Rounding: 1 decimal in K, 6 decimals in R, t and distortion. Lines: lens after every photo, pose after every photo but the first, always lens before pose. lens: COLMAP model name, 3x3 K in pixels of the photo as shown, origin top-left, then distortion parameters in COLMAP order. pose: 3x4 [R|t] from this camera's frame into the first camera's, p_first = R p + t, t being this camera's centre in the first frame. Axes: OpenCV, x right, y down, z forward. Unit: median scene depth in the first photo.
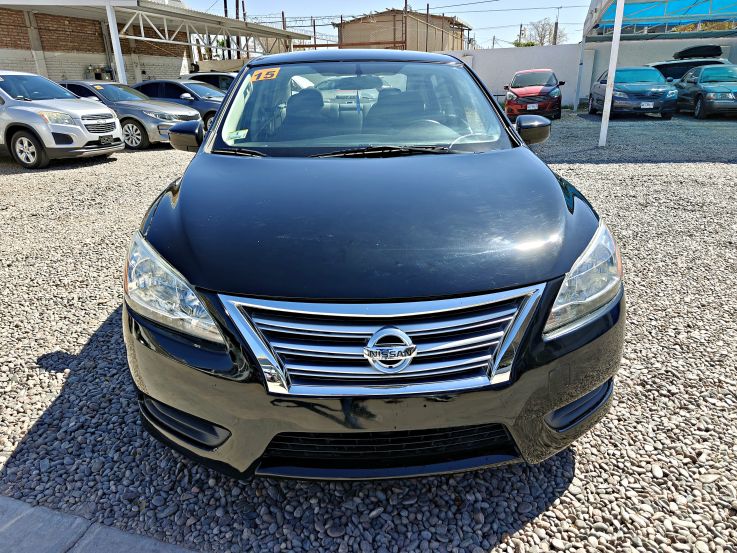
lens RADIAL K [[507.0, 0, 366.3], [0, 507.0, 283.8], [0, 0, 1]] dist [0.028807, -0.044389]
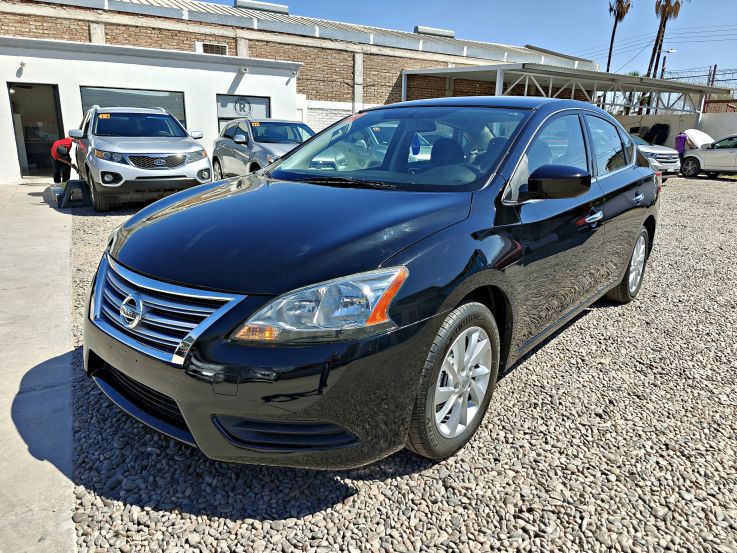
lens RADIAL K [[507.0, 0, 373.4], [0, 507.0, 282.7], [0, 0, 1]] dist [0.028807, -0.044389]
pose [[0.738429, 0.210251, -0.640717, 0.107660], [-0.273072, 0.961993, 0.000961, -0.009068], [0.616567, 0.174252, 0.767777, 0.029117]]
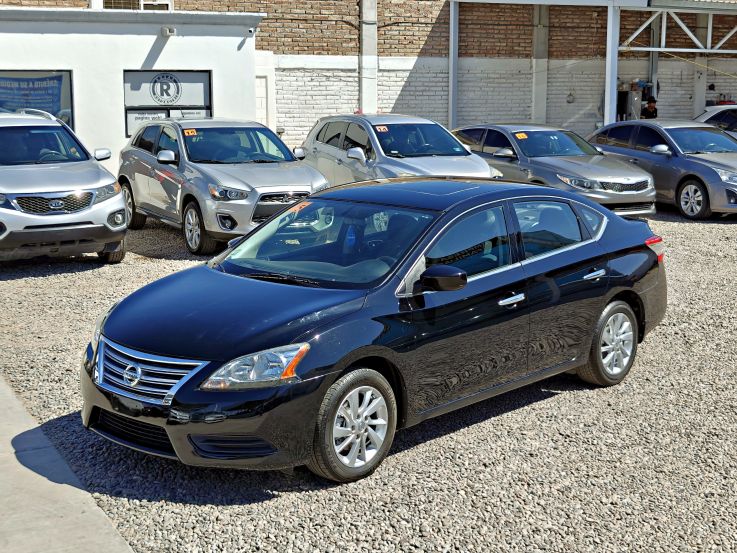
lens RADIAL K [[1114.5, 0, 369.1], [0, 1114.5, 268.9], [0, 0, 1]] dist [0.082309, 0.000000]
pose [[0.704950, 0.129614, -0.697314, 0.299076], [-0.267825, 0.959017, -0.092499, -0.008849], [0.656746, 0.251965, 0.710773, -0.130550]]
